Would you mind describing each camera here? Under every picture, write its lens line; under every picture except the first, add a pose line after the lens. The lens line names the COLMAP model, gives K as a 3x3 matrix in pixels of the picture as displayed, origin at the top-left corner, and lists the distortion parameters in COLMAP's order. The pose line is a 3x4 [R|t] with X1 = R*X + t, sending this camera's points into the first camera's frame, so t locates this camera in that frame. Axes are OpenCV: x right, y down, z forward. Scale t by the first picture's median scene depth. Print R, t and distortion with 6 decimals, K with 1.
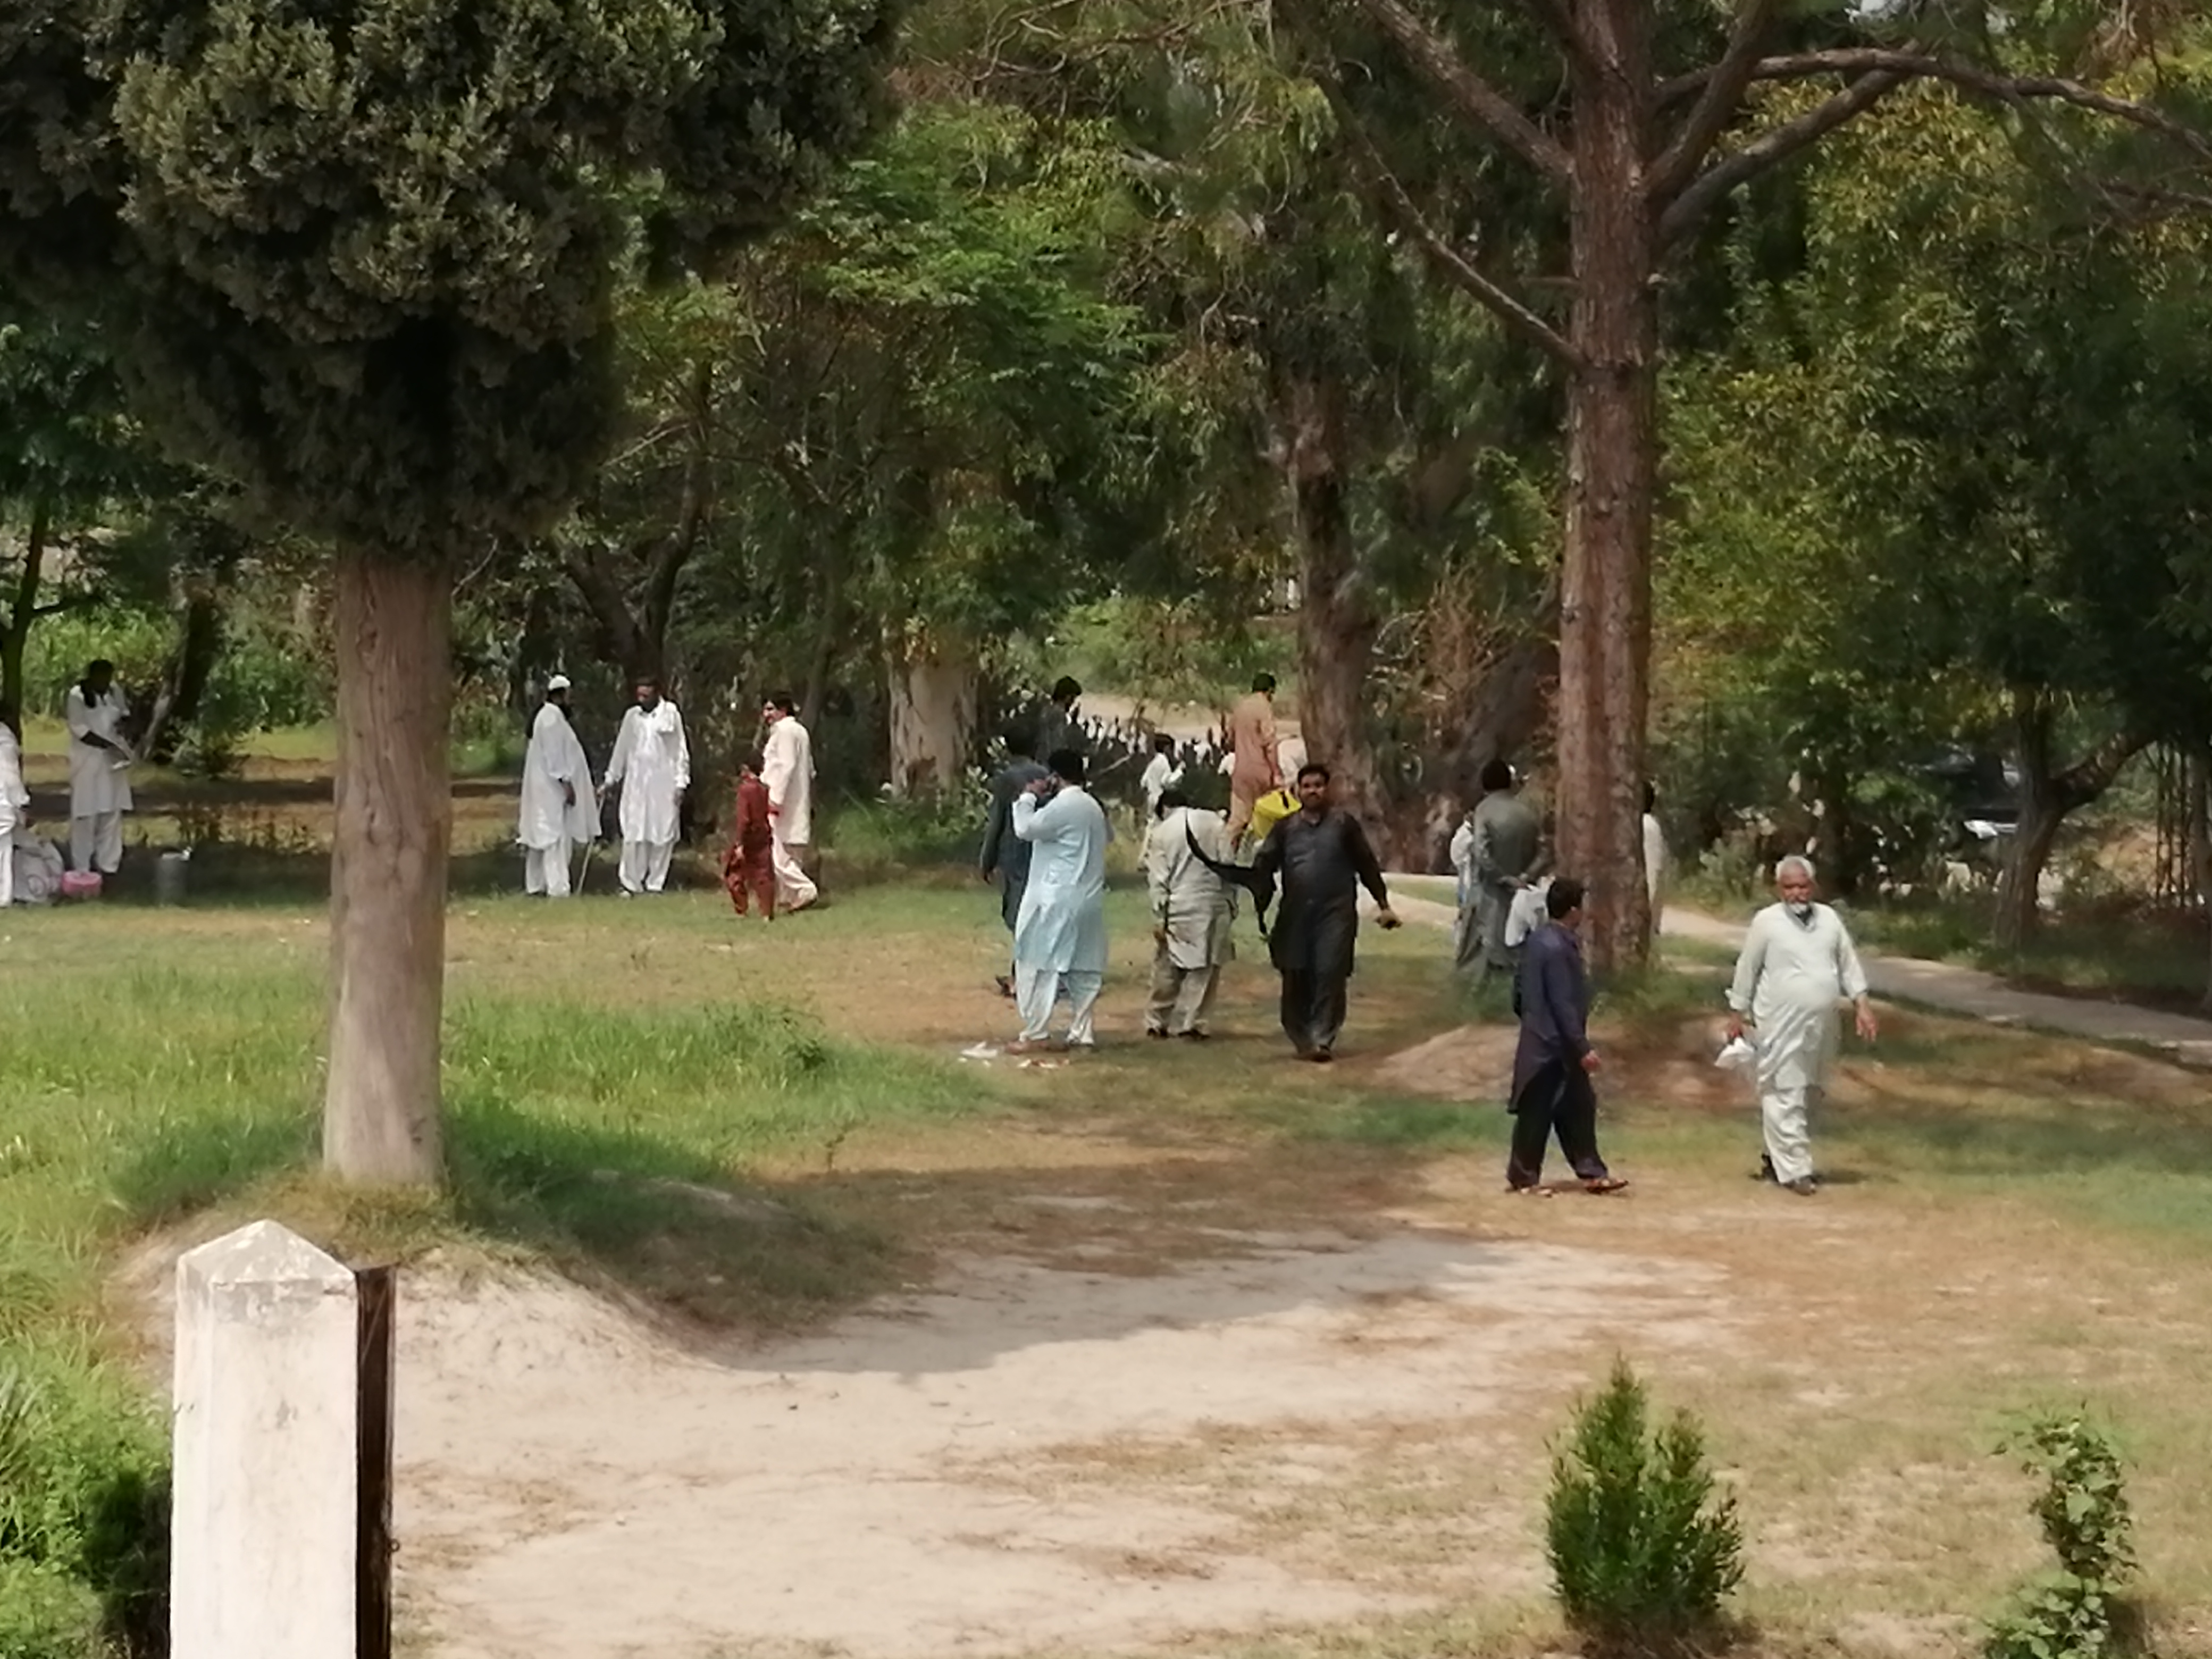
lens RADIAL K [[5803.7, 0, 1106.0], [0, 5803.7, 829.5], [0, 0, 1]] dist [0.154957, -0.392876]
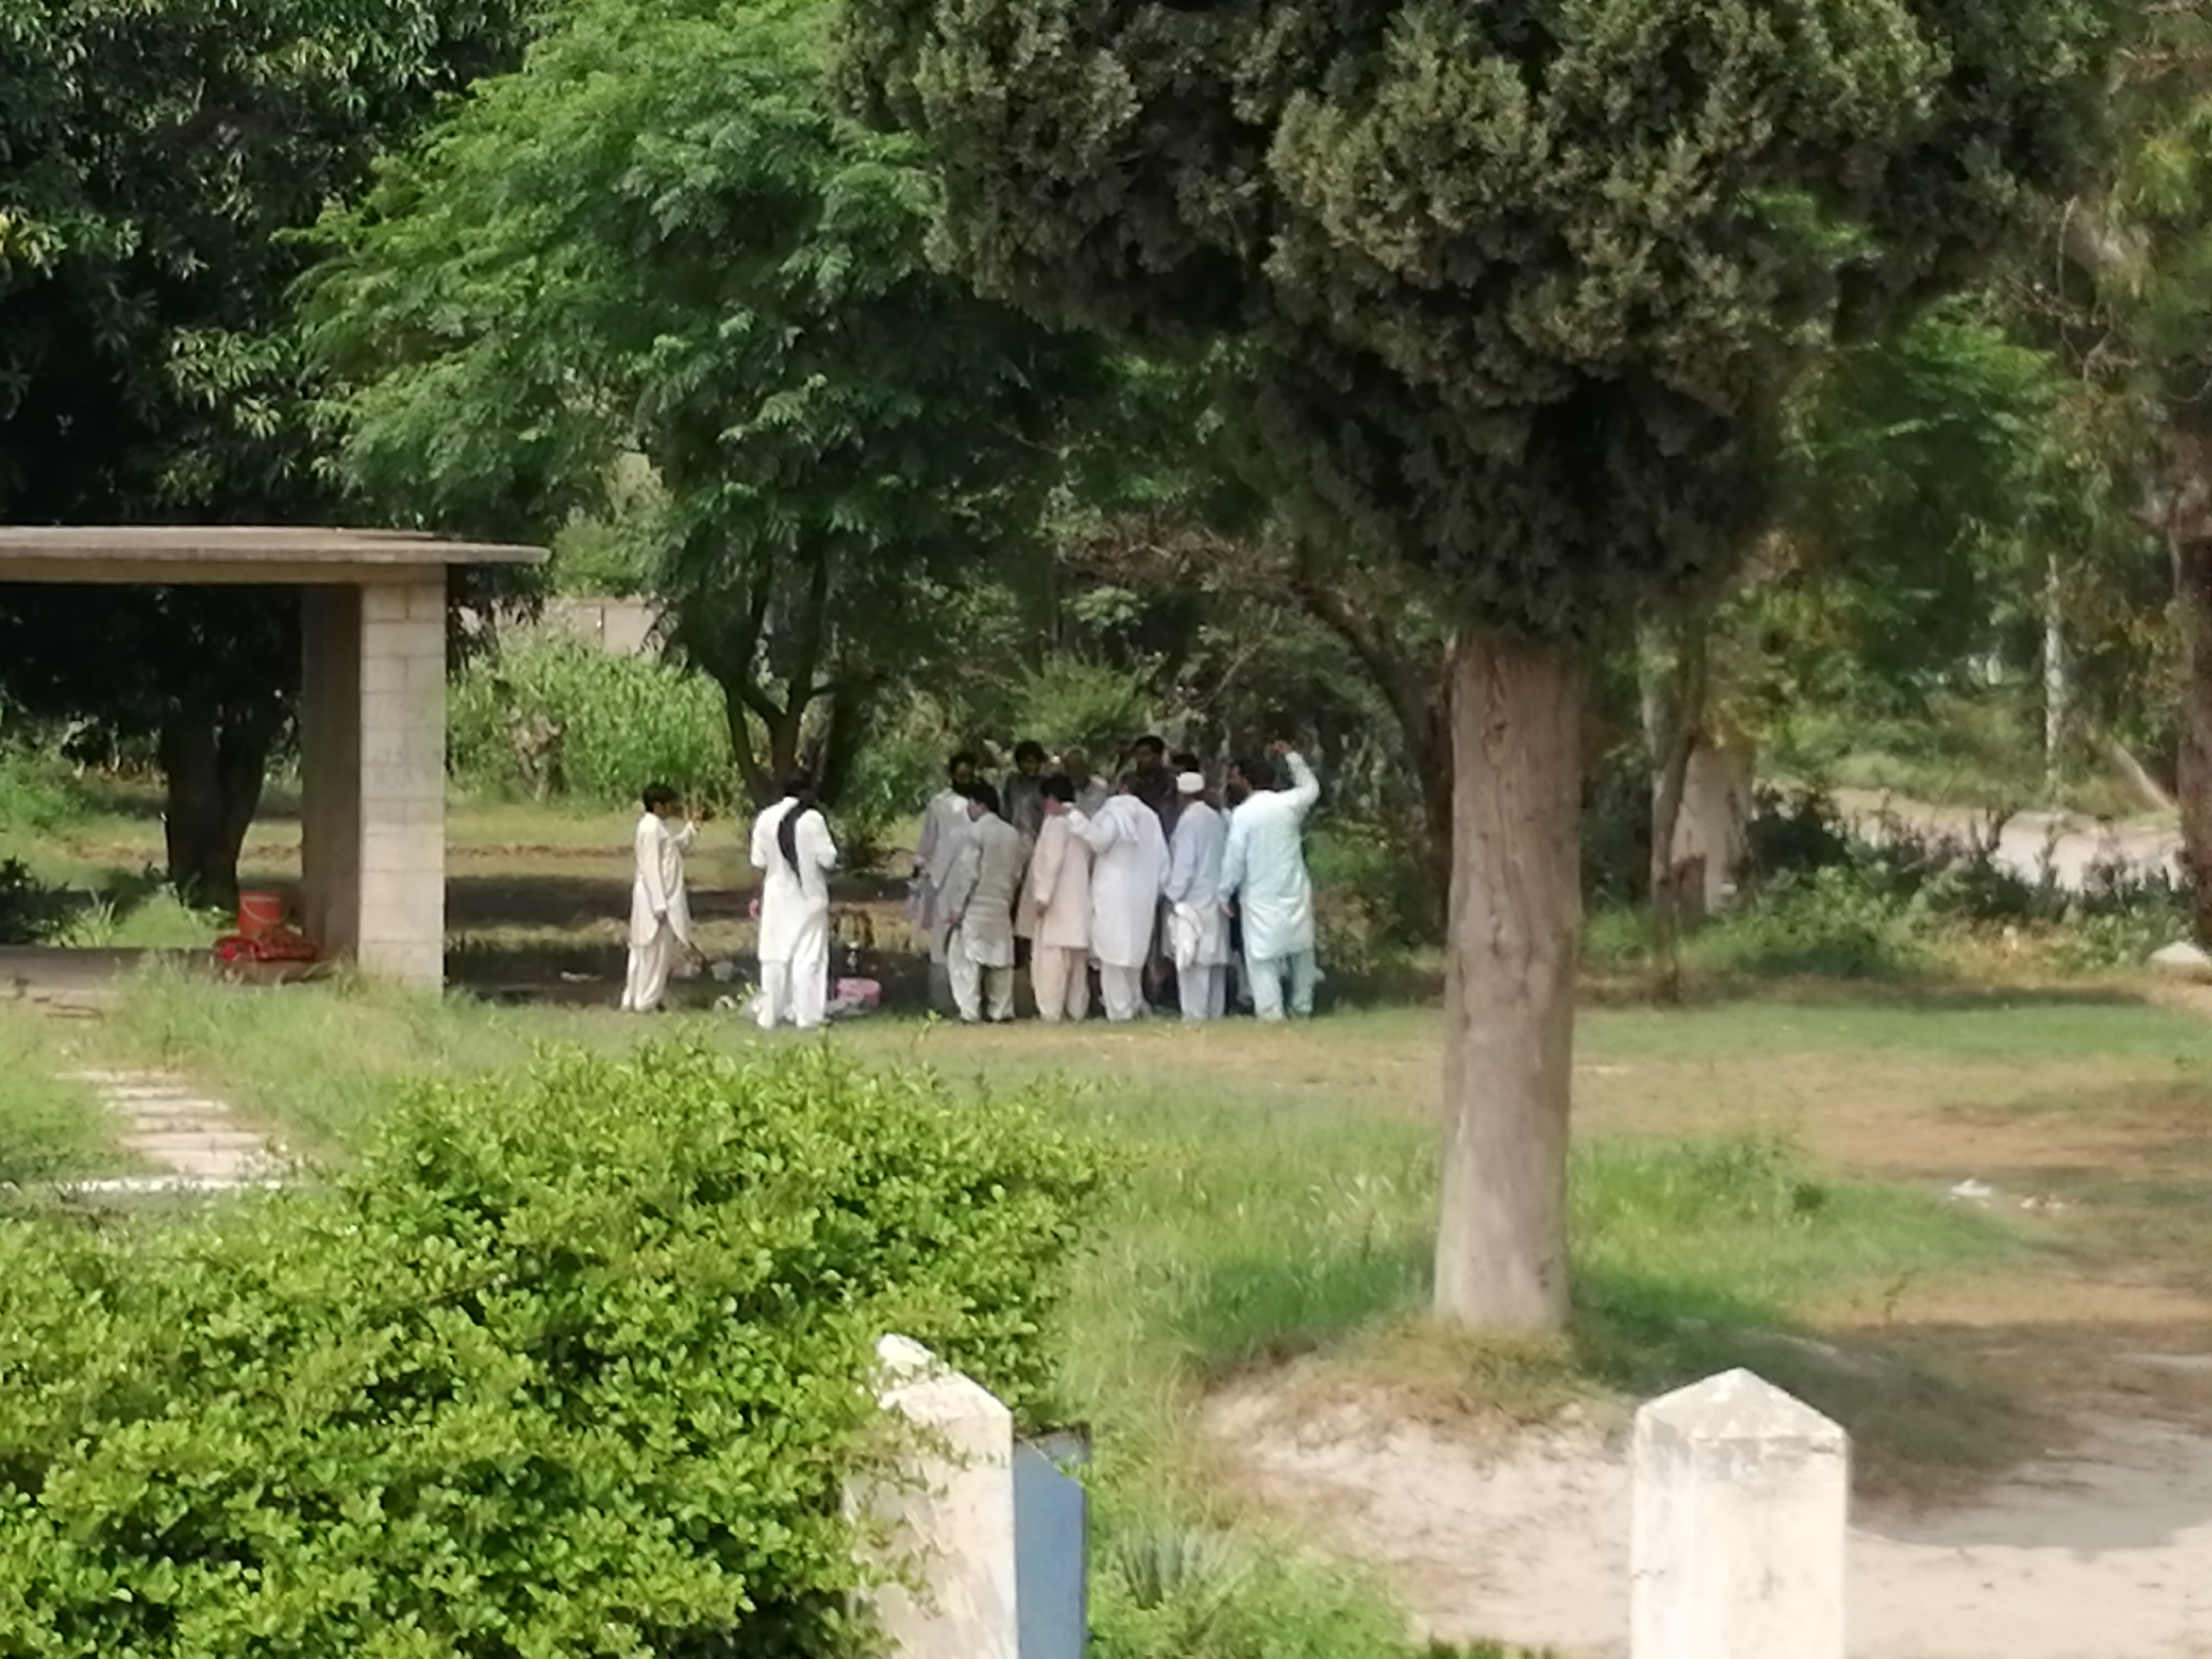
lens RADIAL K [[6670.1, 0, 1106.0], [0, 6670.1, 829.5], [0, 0, 1]] dist [-0.206859, 7.965371]
pose [[0.998191, 0.003734, -0.060007, -0.133507], [-0.004624, 0.999881, -0.014692, -0.001973], [0.059945, 0.014943, 0.998090, -0.043276]]
